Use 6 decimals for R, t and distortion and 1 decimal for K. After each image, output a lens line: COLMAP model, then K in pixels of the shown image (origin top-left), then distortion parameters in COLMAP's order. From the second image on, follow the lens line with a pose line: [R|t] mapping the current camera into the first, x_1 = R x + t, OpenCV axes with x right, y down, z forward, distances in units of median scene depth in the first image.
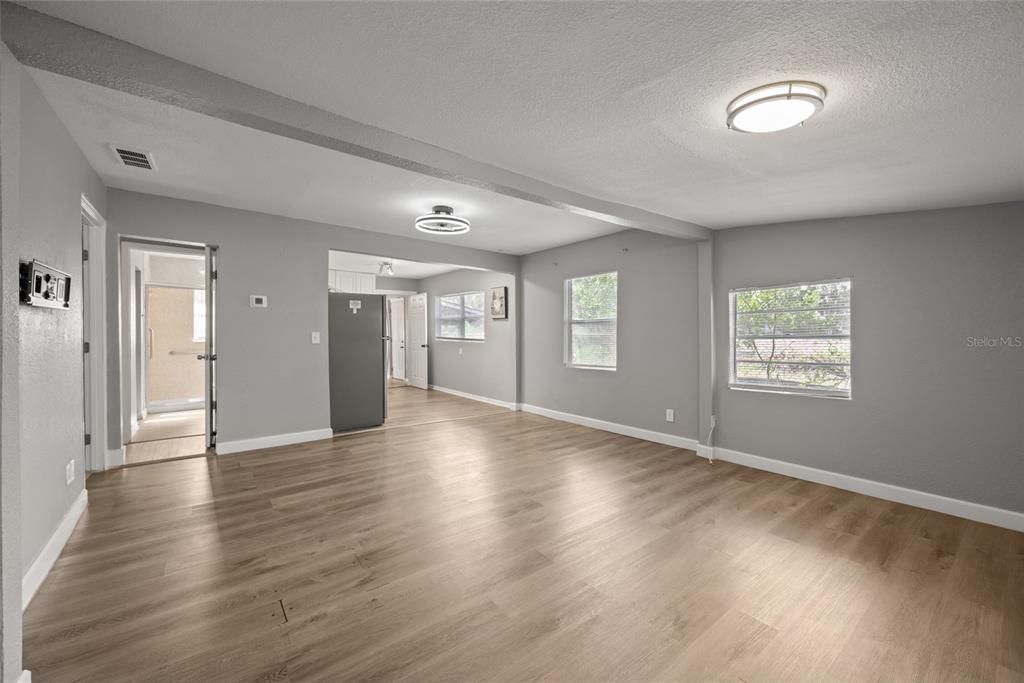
lens RADIAL K [[401.8, 0, 505.1], [0, 401.8, 338.8], [0, 0, 1]] dist [0.001804, 0.000590]
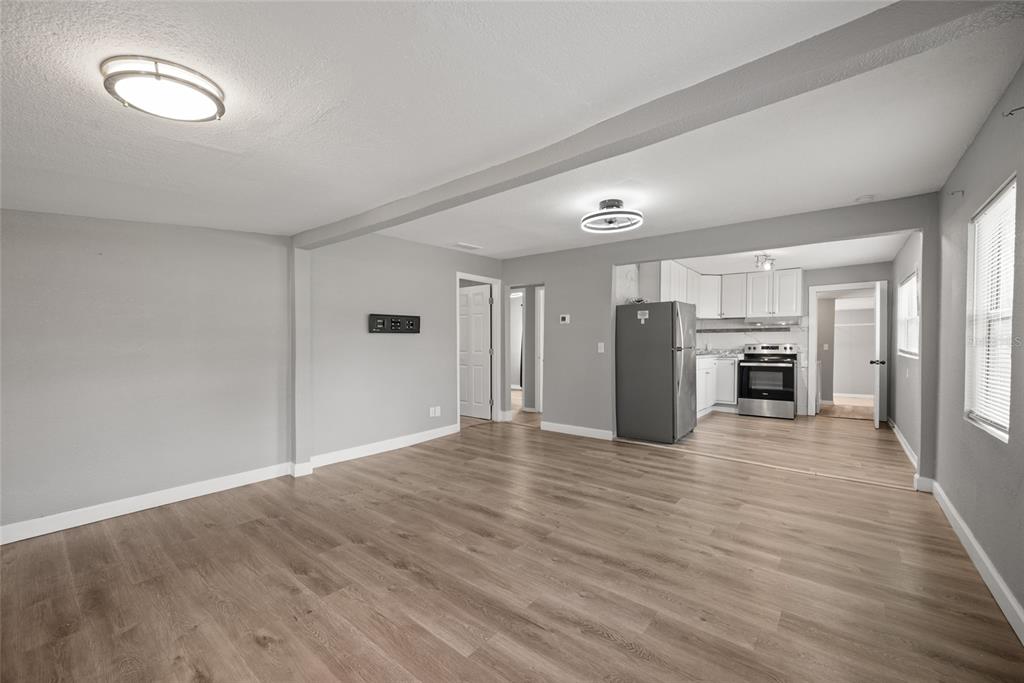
lens RADIAL K [[401.8, 0, 514.3], [0, 401.8, 345.4], [0, 0, 1]] dist [0.001804, 0.000590]
pose [[0.242723, 0.004473, -0.970085, 0.542572], [-0.011520, 0.999932, 0.001728, -0.007701], [0.970027, 0.010756, 0.242758, 0.476266]]
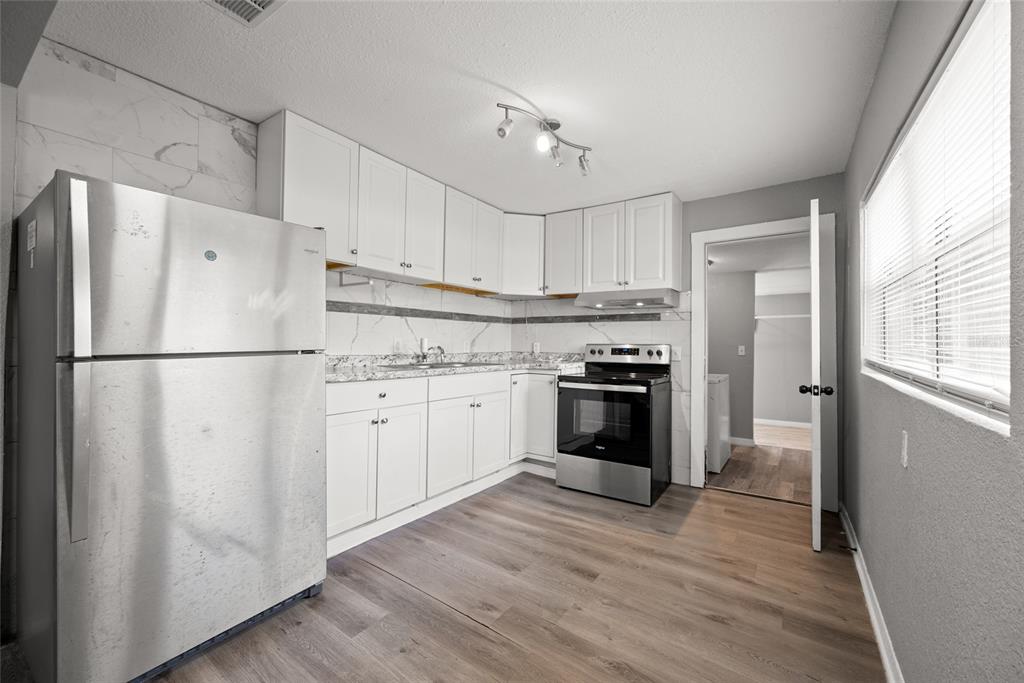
lens RADIAL K [[401.8, 0, 509.9], [0, 401.8, 335.5], [0, 0, 1]] dist [0.001804, 0.000590]
pose [[0.309939, -0.012274, -0.950677, 0.003538], [-0.022028, 0.999556, -0.020087, -0.017794], [0.950501, 0.027167, 0.309531, 1.294609]]
